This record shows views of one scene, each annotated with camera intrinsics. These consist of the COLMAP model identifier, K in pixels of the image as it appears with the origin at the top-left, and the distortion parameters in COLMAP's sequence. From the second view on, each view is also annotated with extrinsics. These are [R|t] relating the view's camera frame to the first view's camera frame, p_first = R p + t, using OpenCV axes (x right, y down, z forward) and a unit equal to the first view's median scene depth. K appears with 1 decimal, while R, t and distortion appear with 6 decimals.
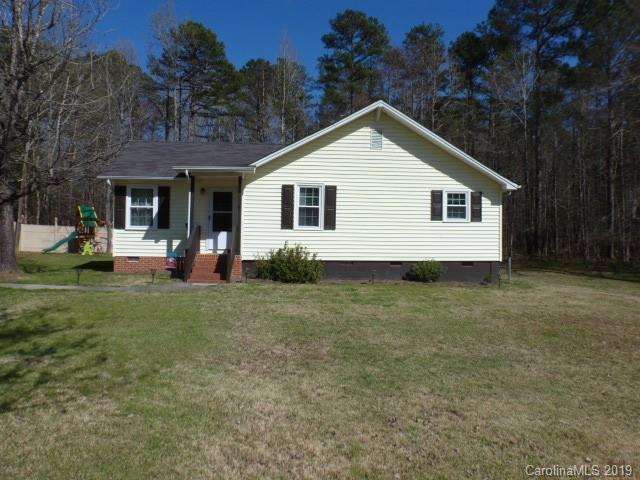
lens RADIAL K [[460.2, 0, 318.2], [0, 460.2, 238.4], [0, 0, 1]] dist [-0.070538, 0.025180]
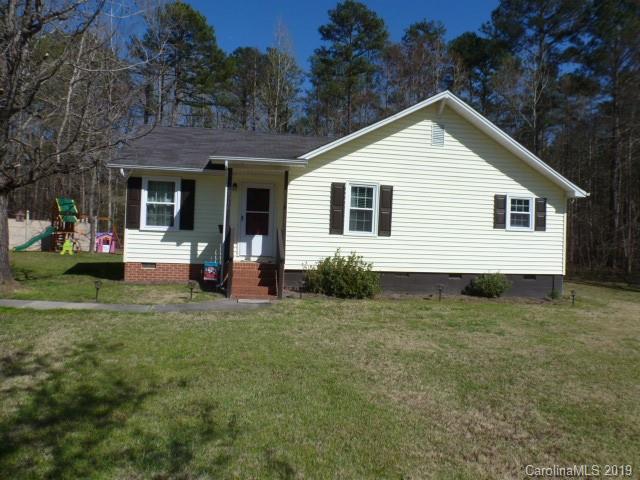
lens RADIAL K [[460.2, 0, 324.2], [0, 460.2, 240.3], [0, 0, 1]] dist [-0.070538, 0.025180]
pose [[0.995138, 0.022952, 0.095774, -0.168806], [-0.023648, 0.999702, 0.006132, -0.013328], [-0.095604, -0.008367, 0.995384, 0.140429]]
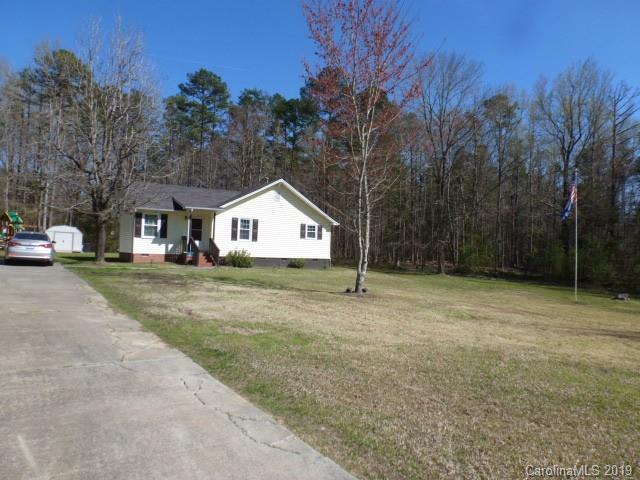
lens RADIAL K [[460.2, 0, 323.1], [0, 460.2, 238.8], [0, 0, 1]] dist [-0.070538, 0.025180]
pose [[0.874351, 0.031092, 0.484297, -0.659528], [-0.027874, 0.999516, -0.013845, -0.011072], [-0.484492, -0.001394, 0.874794, -0.849578]]
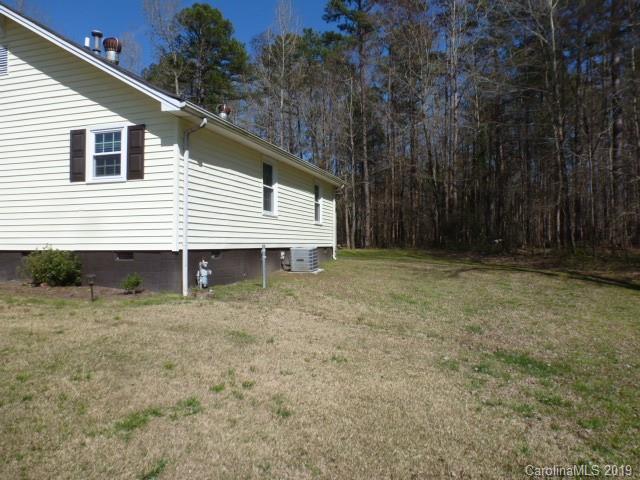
lens RADIAL K [[460.2, 0, 319.8], [0, 460.2, 240.5], [0, 0, 1]] dist [-0.070538, 0.025180]
pose [[0.943250, -0.013754, -0.331800, 0.735837], [0.018145, 0.999784, 0.010141, 0.035747], [0.331589, -0.015586, 0.943295, 0.554898]]
